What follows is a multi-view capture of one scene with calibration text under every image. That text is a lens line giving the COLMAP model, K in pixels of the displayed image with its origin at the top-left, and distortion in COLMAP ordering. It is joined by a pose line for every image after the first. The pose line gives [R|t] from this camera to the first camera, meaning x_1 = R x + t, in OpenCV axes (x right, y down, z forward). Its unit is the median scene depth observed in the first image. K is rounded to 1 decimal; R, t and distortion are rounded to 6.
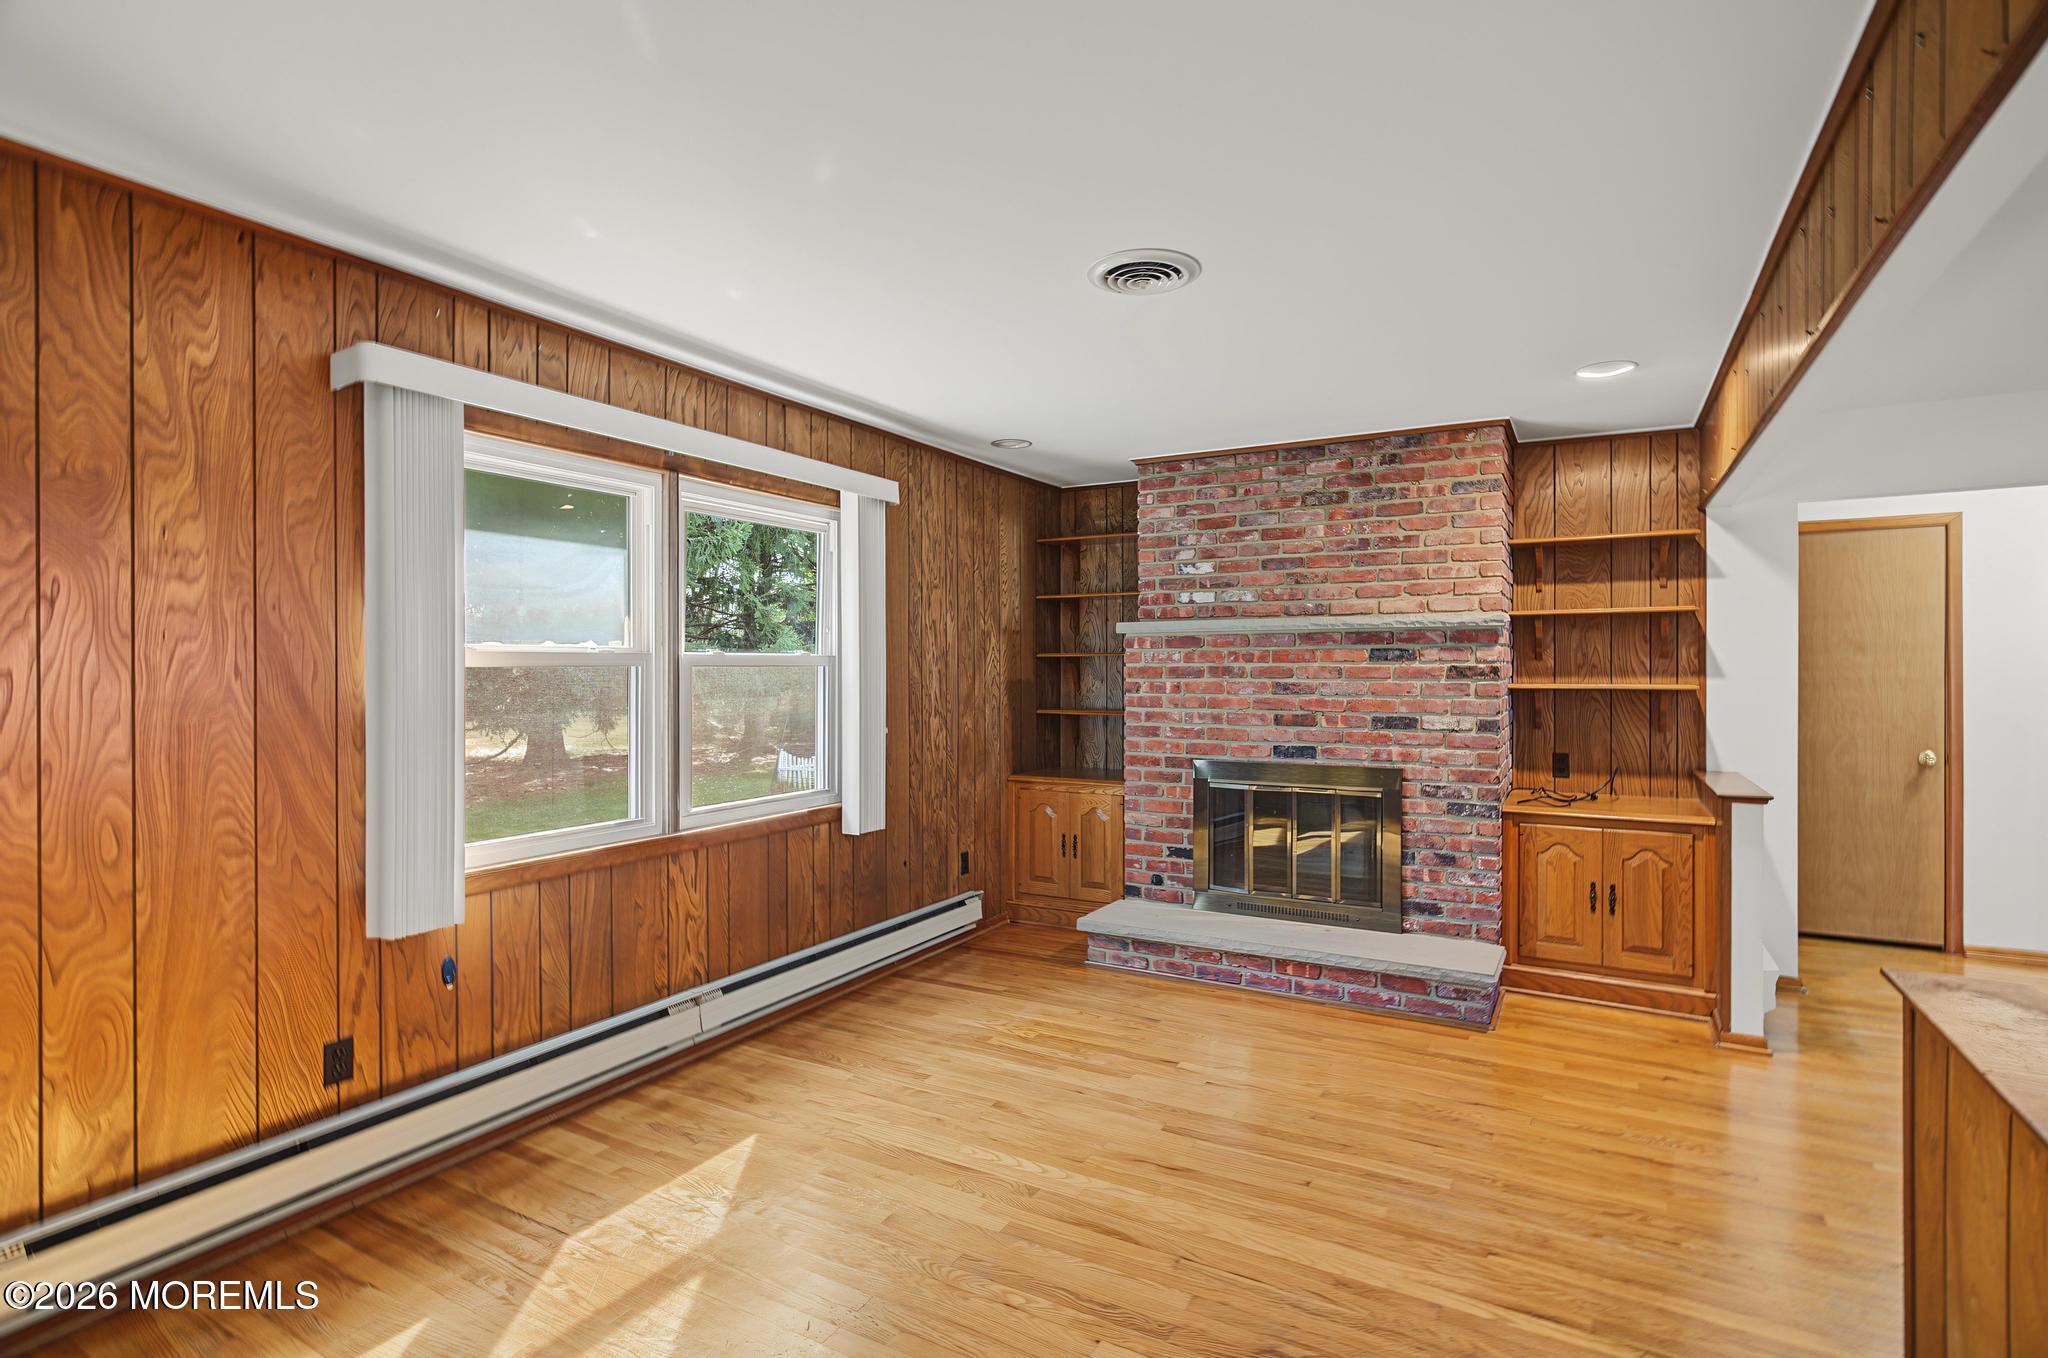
lens RADIAL K [[997.0, 0, 1031.1], [0, 997.0, 672.4], [0, 0, 1]] dist [-0.002795, 0.001535]
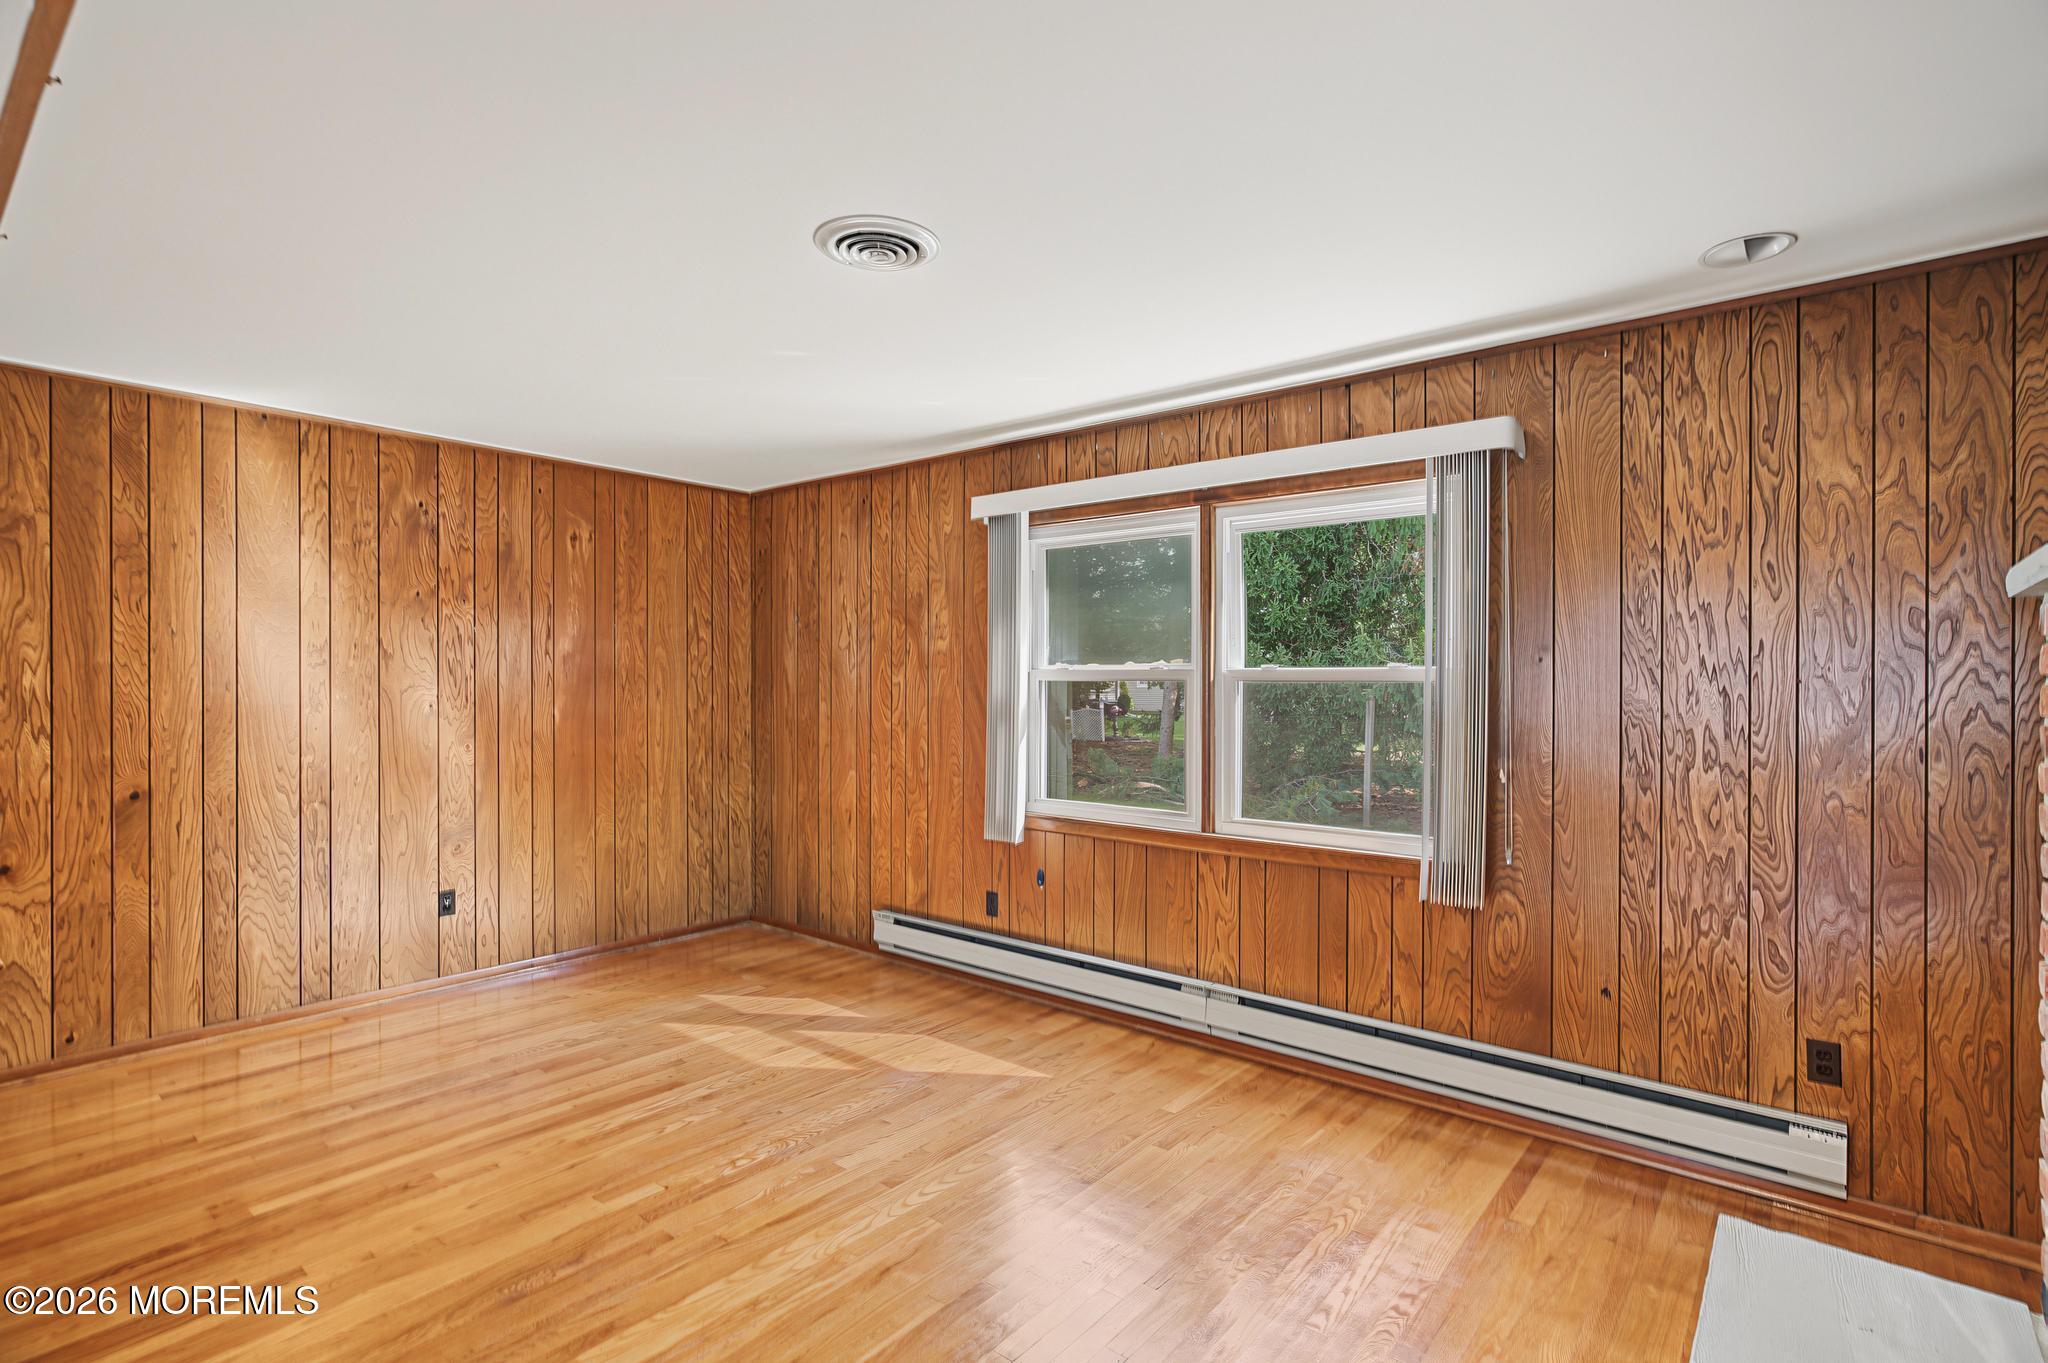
lens RADIAL K [[997.0, 0, 1015.8], [0, 997.0, 676.4], [0, 0, 1]] dist [-0.002795, 0.001535]
pose [[-0.179399, -0.003706, -0.983769, 0.596456], [-0.008649, 0.999960, -0.002190, -0.005887], [0.983738, 0.008115, -0.179424, 0.777839]]
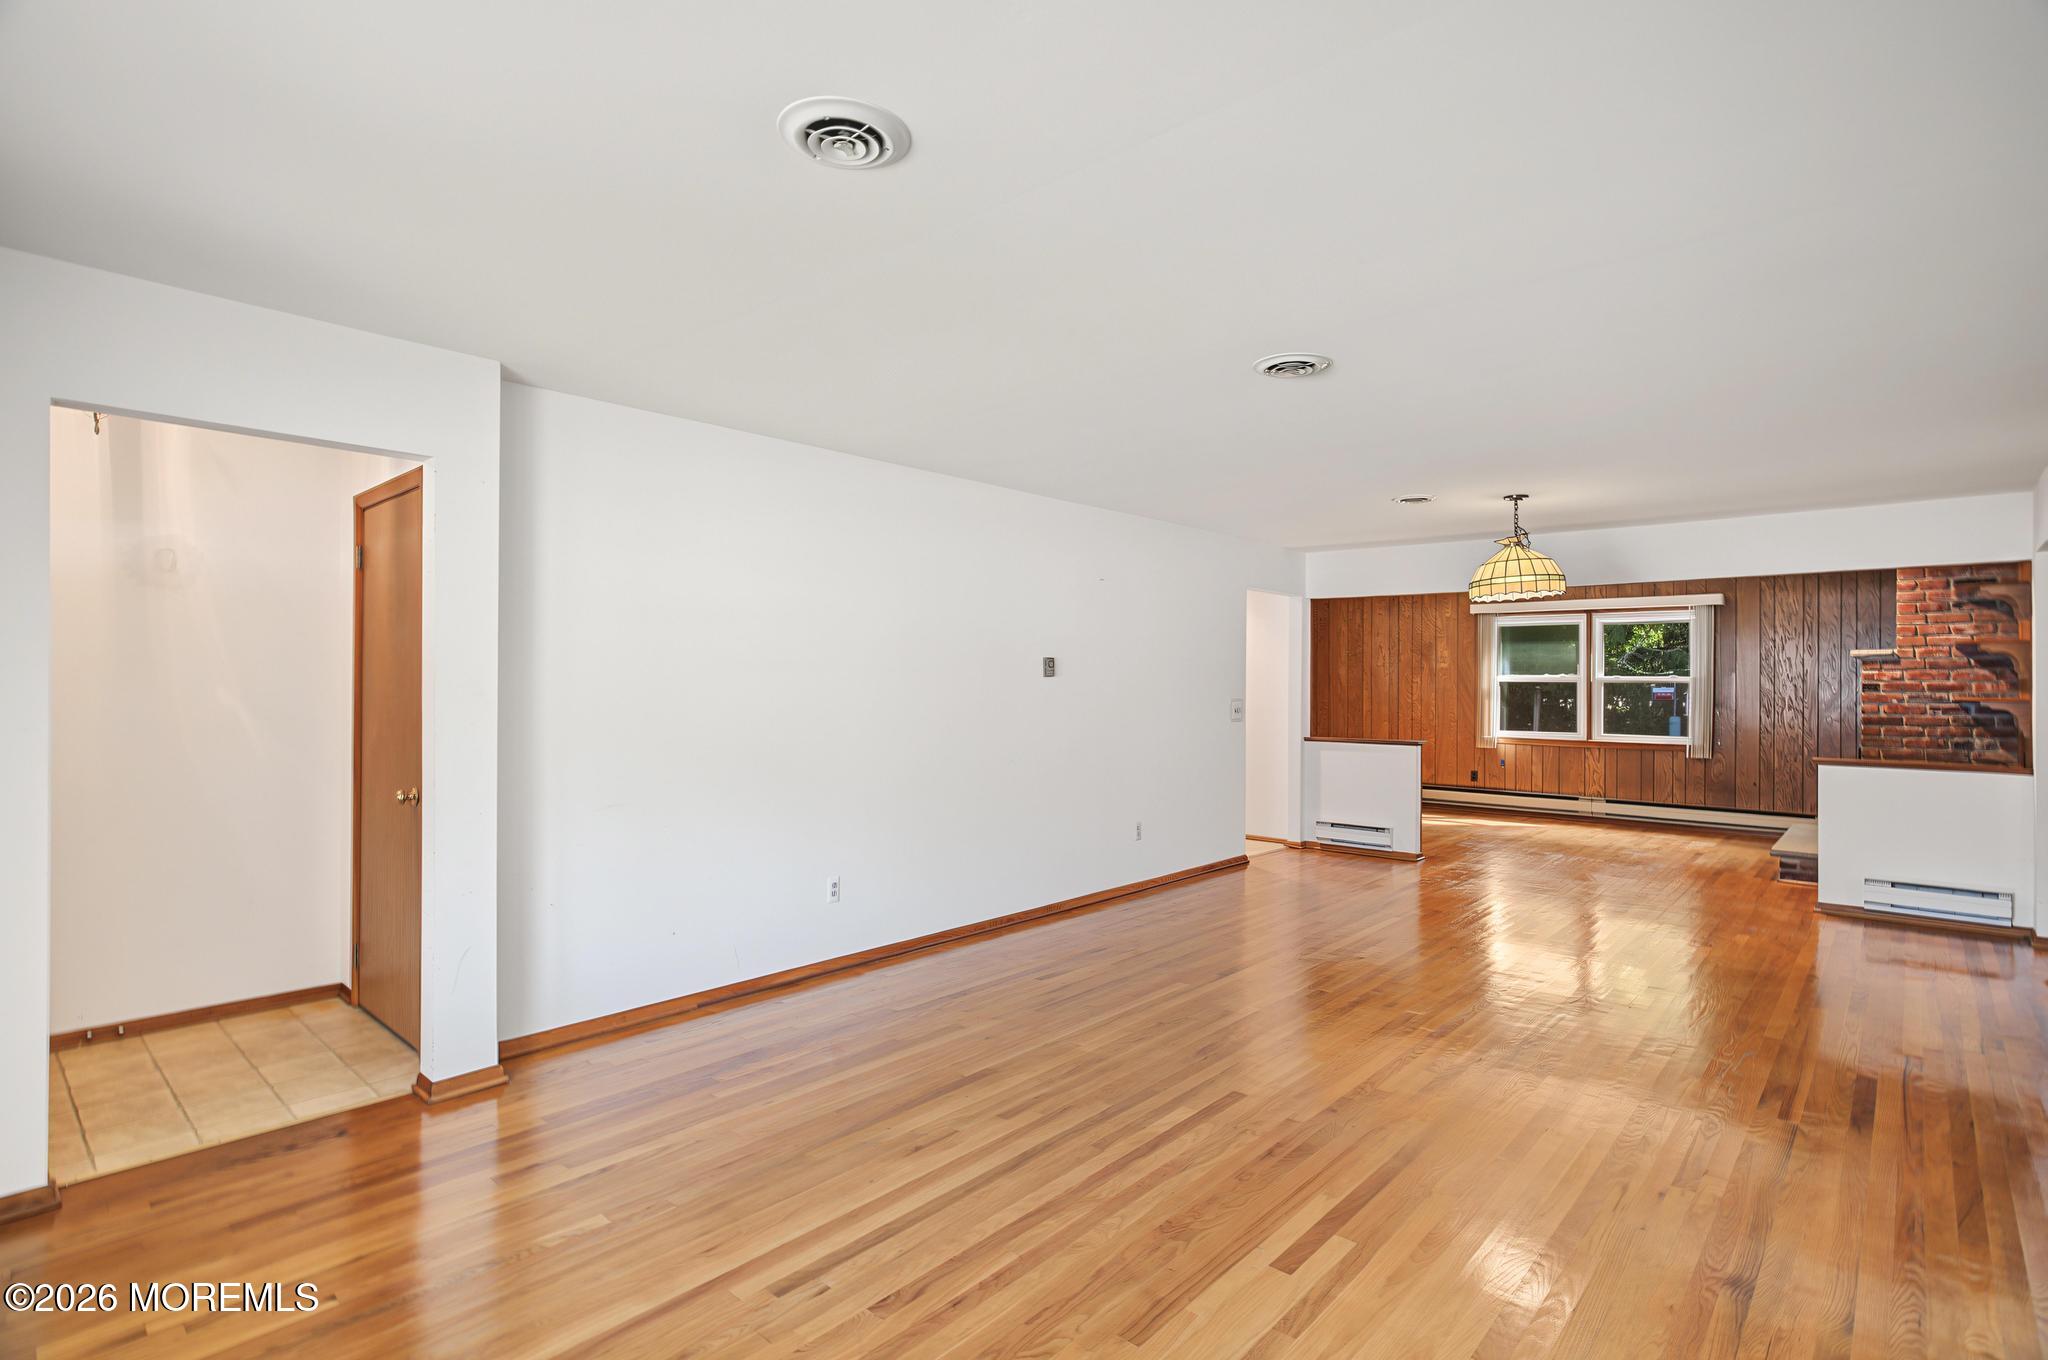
lens RADIAL K [[997.0, 0, 1052.3], [0, 997.0, 683.4], [0, 0, 1]] dist [-0.002795, 0.001535]
pose [[-0.200974, 0.002757, -0.979593, 2.144790], [-0.010792, 0.999929, 0.005028, 0.000855], [0.979537, 0.011583, -0.200930, 0.052026]]
